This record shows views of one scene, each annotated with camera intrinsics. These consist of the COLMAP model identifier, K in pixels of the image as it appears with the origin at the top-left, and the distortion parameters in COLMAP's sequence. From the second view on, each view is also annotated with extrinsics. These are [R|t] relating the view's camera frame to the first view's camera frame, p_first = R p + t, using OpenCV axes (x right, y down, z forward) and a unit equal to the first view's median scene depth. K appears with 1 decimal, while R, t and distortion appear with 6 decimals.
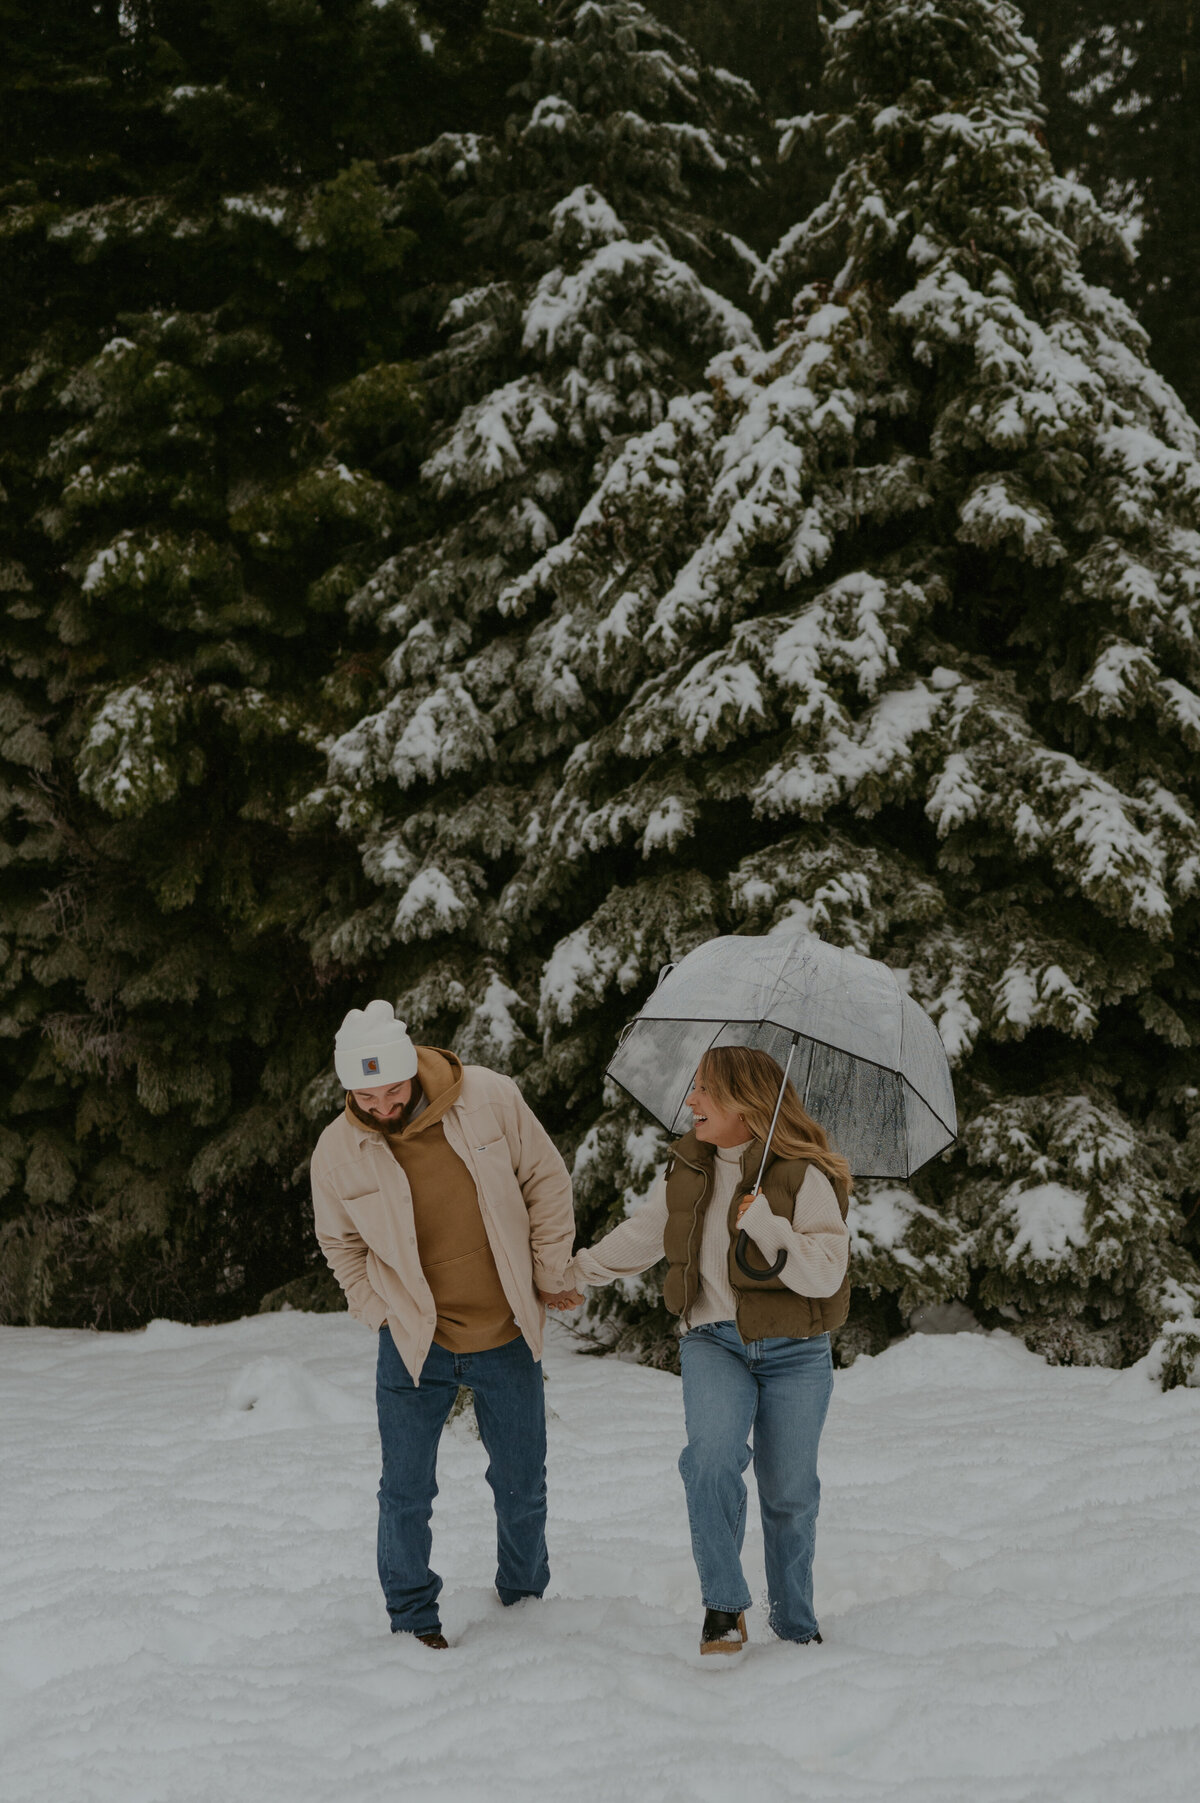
lens RADIAL K [[2384.9, 0, 719.5], [0, 2384.9, 1175.2], [0, 0, 1]] dist [0.010992, -0.000838]
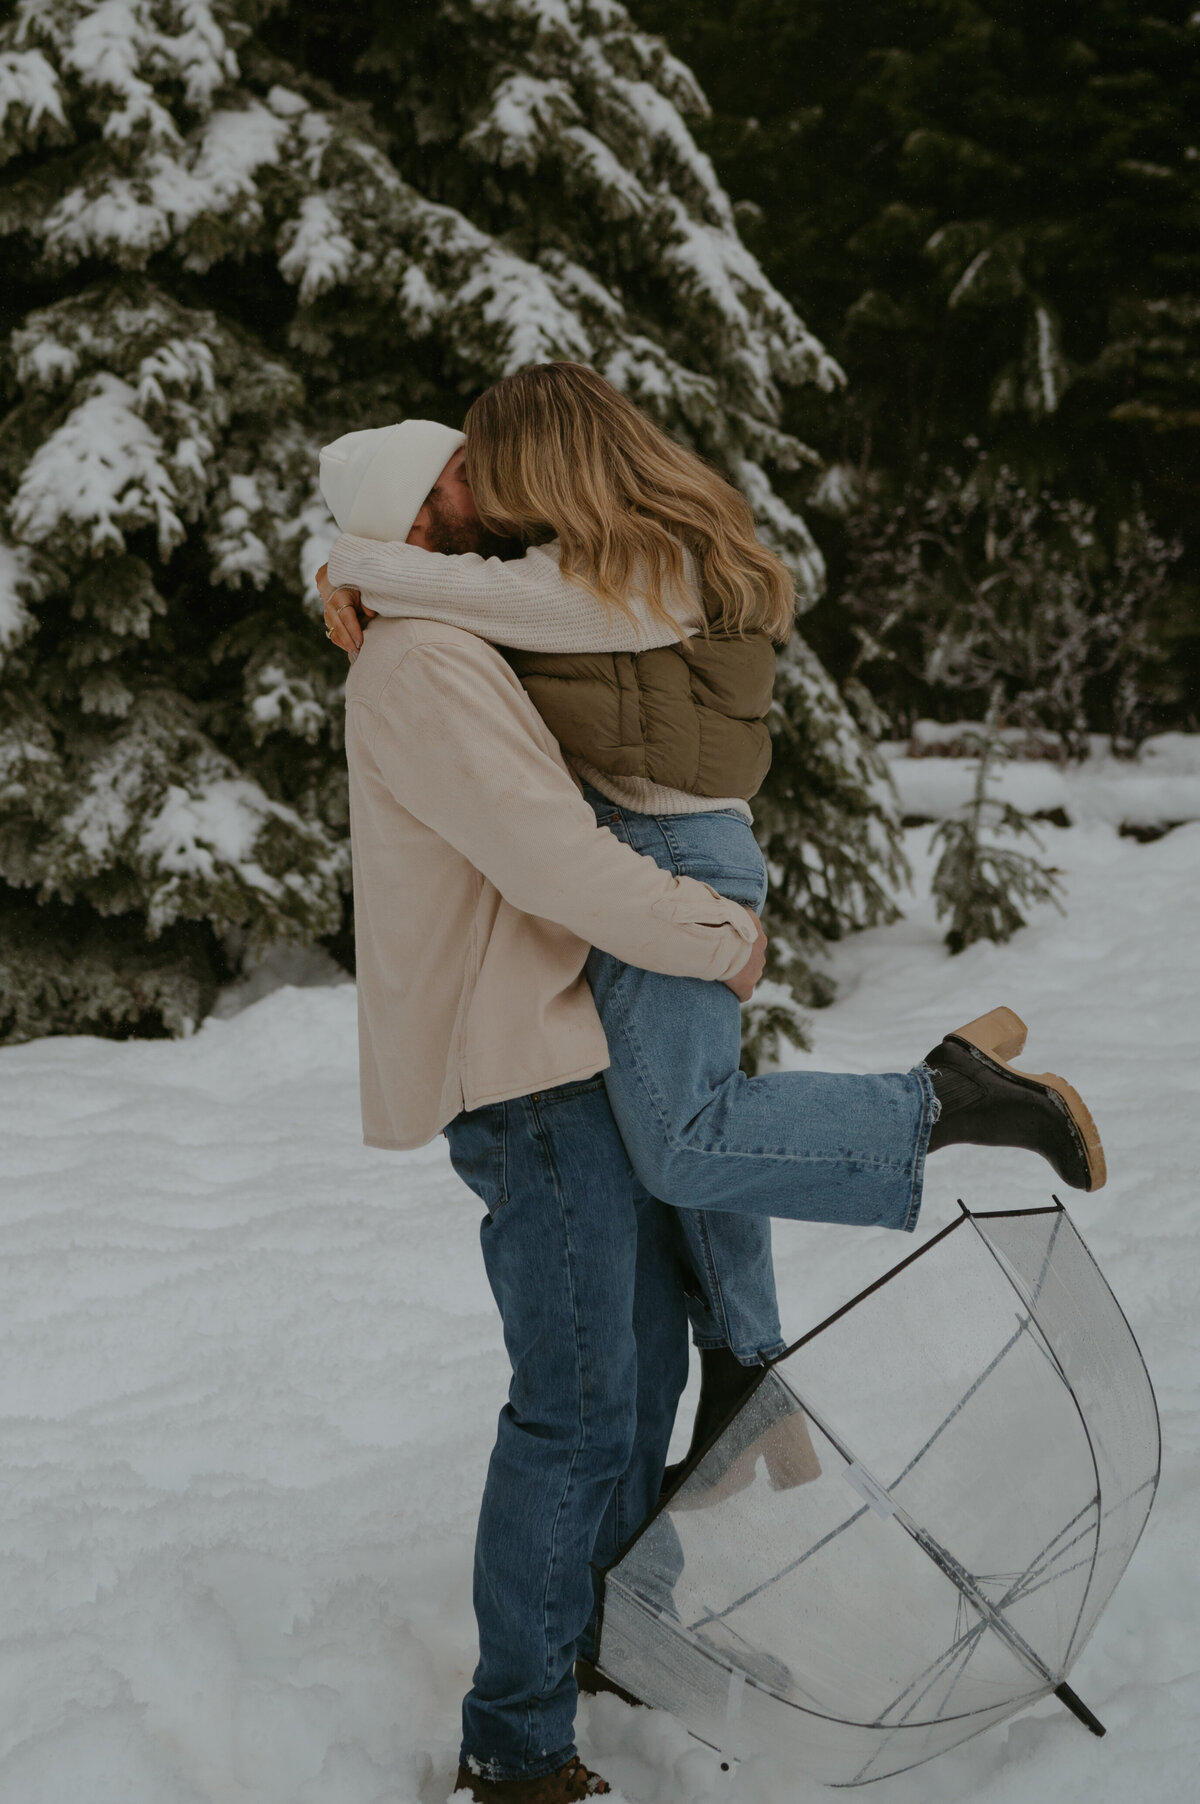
lens RADIAL K [[2529.3, 0, 432.3], [0, 2529.3, 499.6], [0, 0, 1]] dist [0.000538, -0.004863]
pose [[0.956267, 0.049816, 0.288223, -0.091424], [-0.022934, 0.995126, -0.095906, -0.006231], [-0.291596, 0.085102, 0.952749, 0.240987]]
